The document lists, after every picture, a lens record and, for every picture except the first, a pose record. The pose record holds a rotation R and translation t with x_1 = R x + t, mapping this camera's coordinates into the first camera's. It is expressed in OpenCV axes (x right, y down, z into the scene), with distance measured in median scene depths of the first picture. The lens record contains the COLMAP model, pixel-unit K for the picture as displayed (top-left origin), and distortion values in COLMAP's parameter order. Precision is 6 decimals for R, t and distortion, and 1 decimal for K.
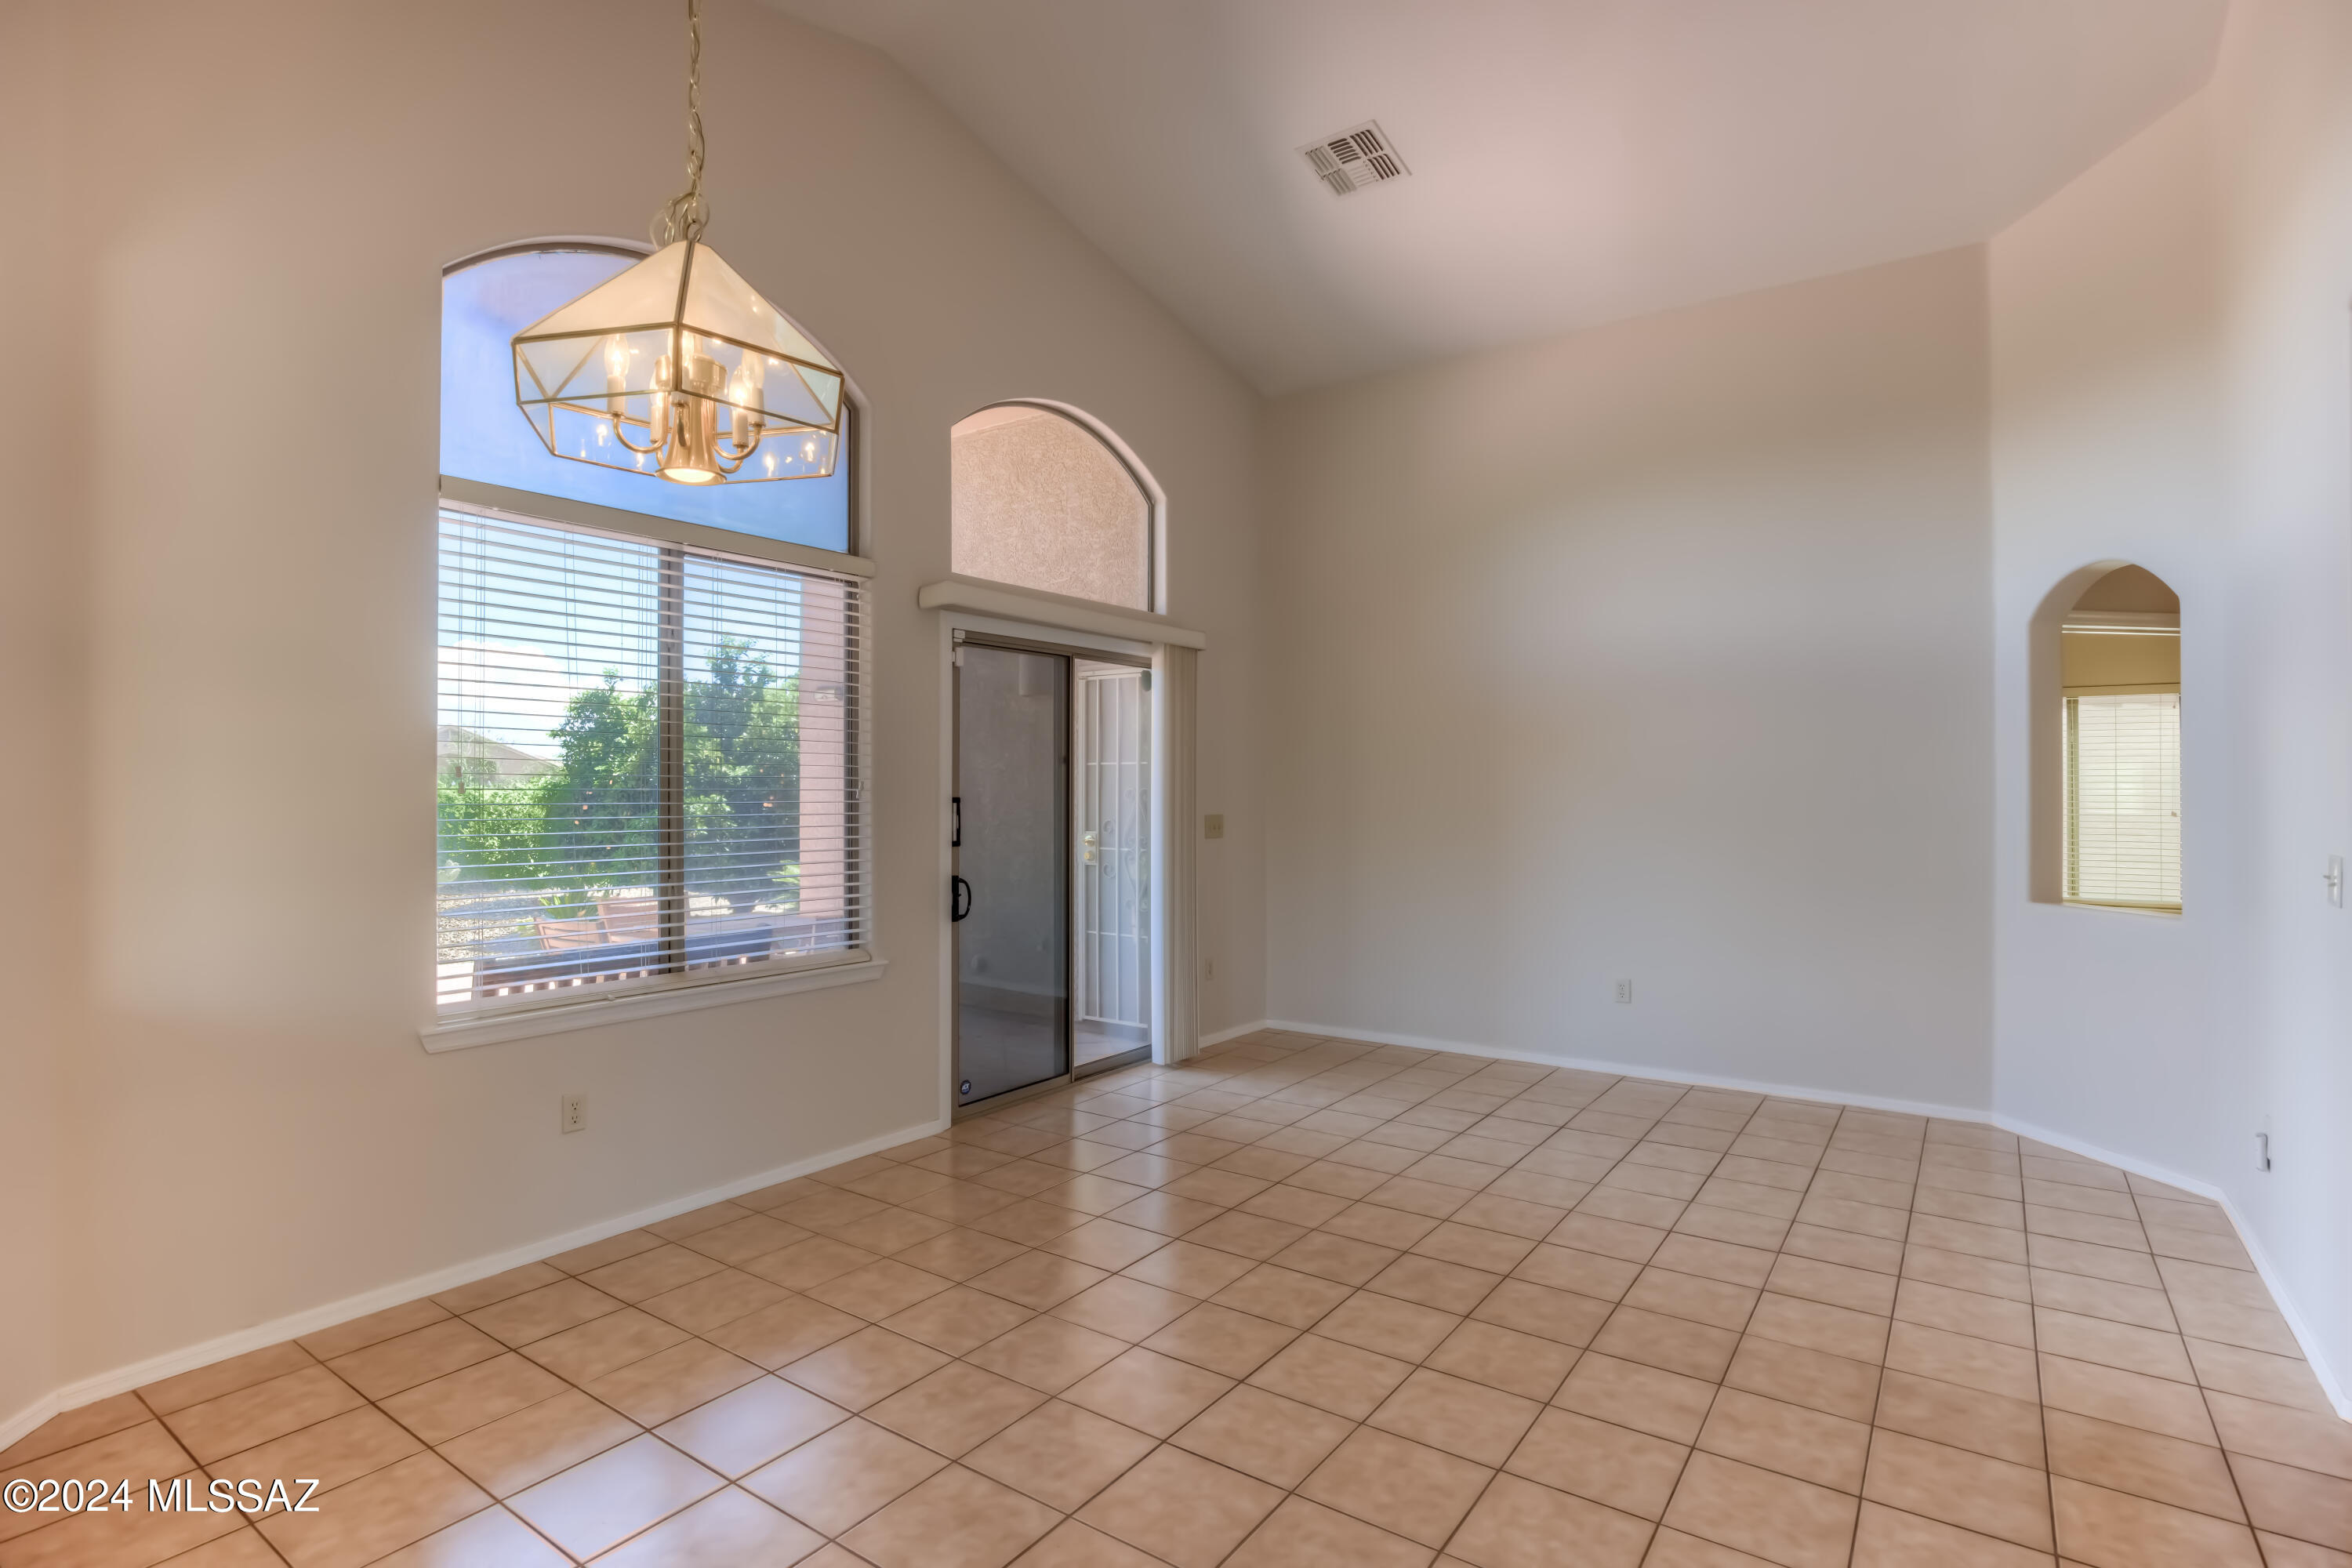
lens RADIAL K [[1183.2, 0, 1170.8], [0, 1183.2, 792.1], [0, 0, 1]] dist [-0.025471, 0.005733]
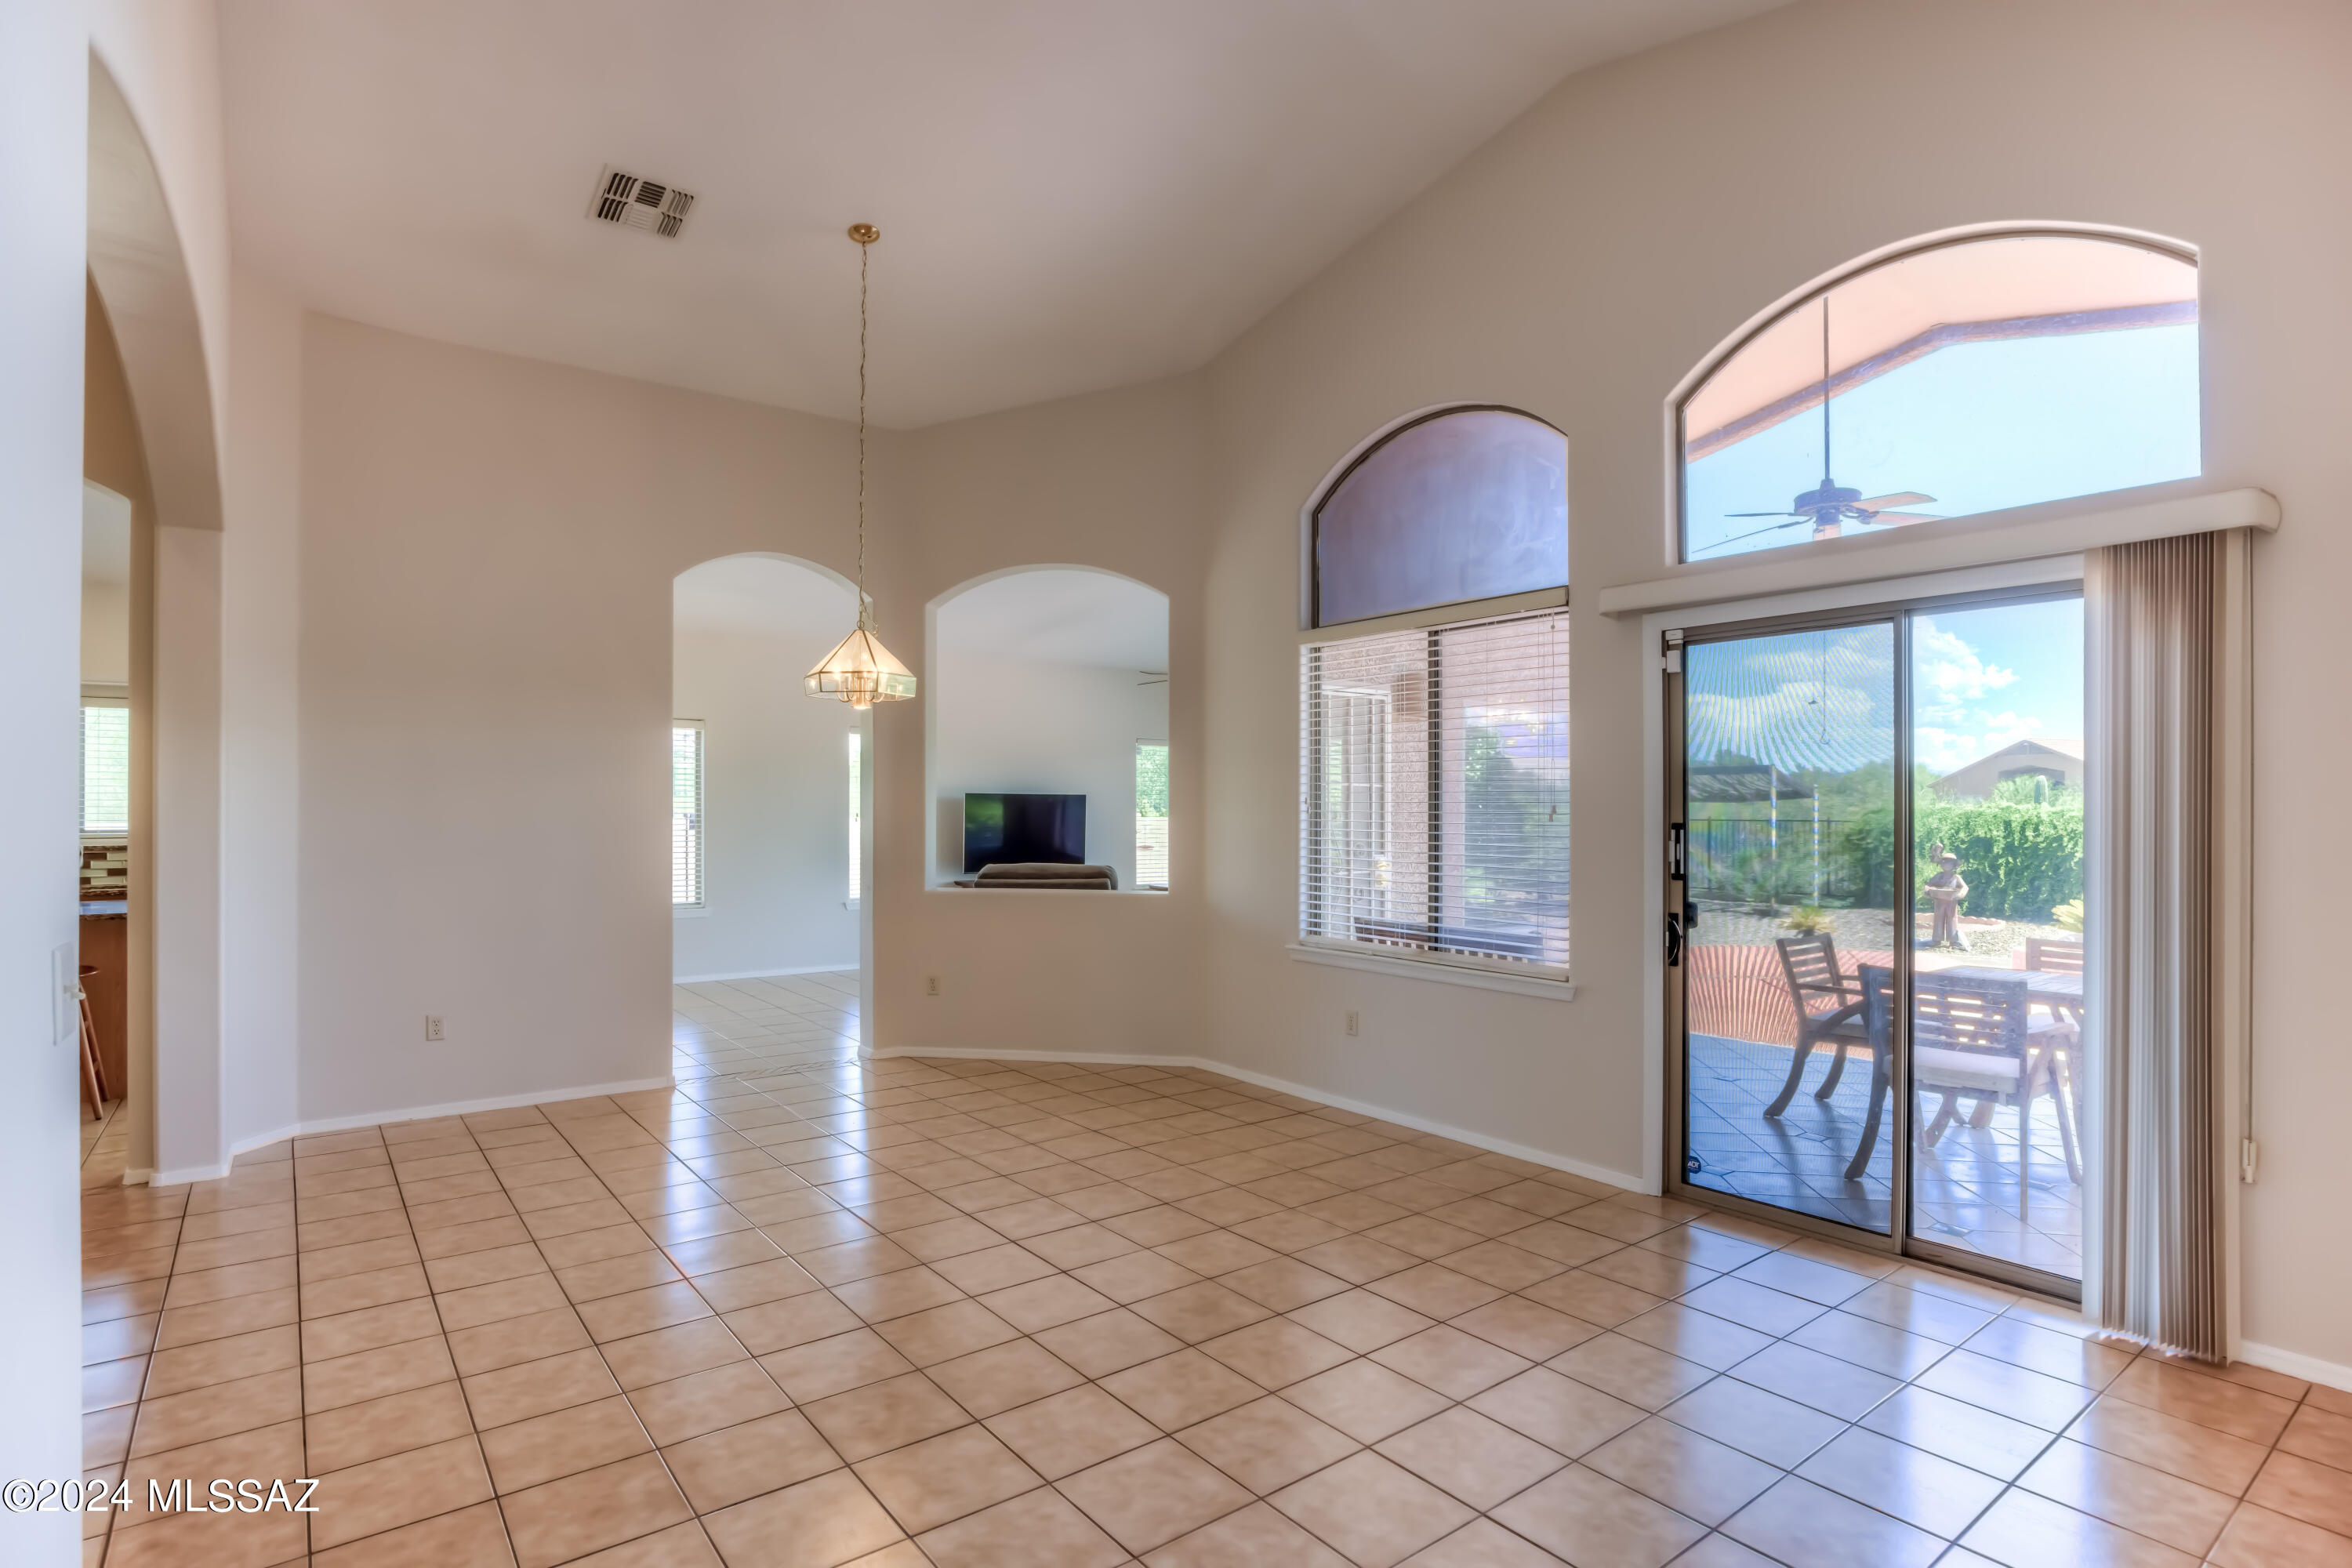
lens RADIAL K [[1183.2, 0, 1180.1], [0, 1183.2, 793.7], [0, 0, 1]] dist [-0.025471, 0.005733]
pose [[-0.309319, -0.013164, -0.950867, 1.058865], [-0.001021, 0.999908, -0.013511, -0.006508], [0.950958, -0.003209, -0.309304, 1.290888]]
